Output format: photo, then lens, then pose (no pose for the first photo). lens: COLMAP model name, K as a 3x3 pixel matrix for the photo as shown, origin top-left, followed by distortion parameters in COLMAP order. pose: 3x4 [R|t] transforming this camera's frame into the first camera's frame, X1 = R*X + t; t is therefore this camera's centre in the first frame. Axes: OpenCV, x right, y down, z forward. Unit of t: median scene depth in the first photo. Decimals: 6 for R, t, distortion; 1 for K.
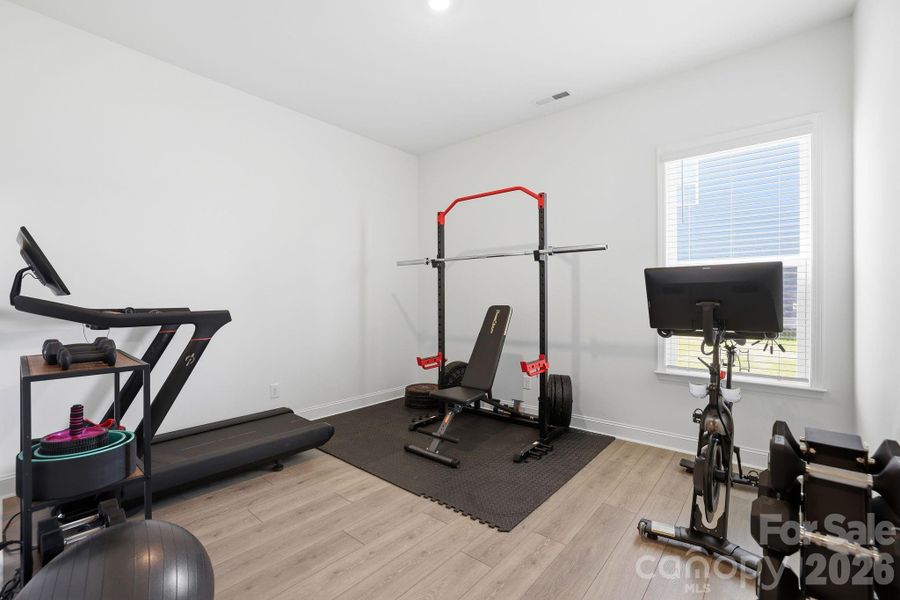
lens RADIAL K [[392.8, 0, 440.2], [0, 392.8, 300.0], [0, 0, 1]] dist [-0.031561, 0.000966]
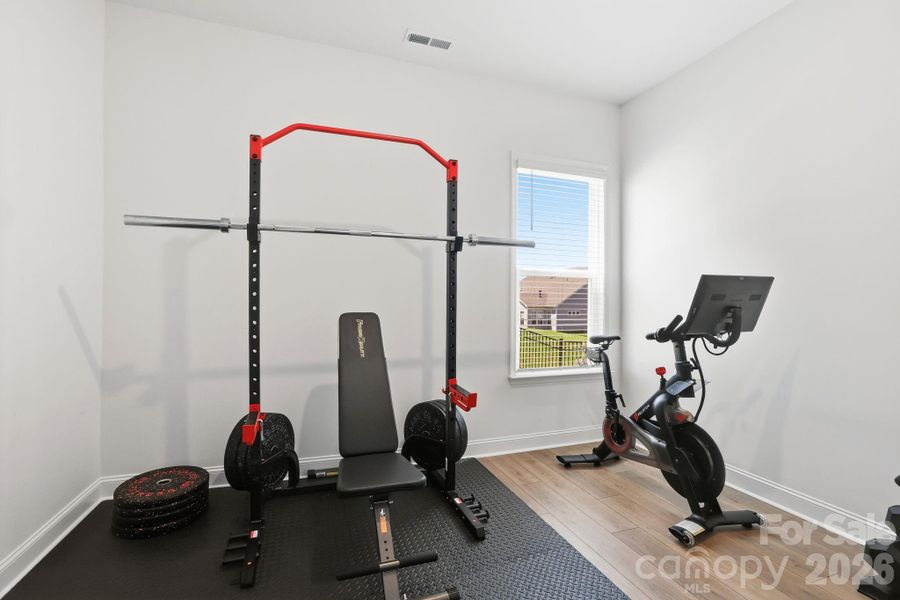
lens RADIAL K [[392.8, 0, 440.2], [0, 392.8, 300.0], [0, 0, 1]] dist [-0.031561, 0.000966]
pose [[0.509594, 0.004063, 0.860406, -0.386582], [-0.006917, 0.999976, -0.000626, -0.008761], [-0.860387, -0.005632, 0.509609, 0.638837]]
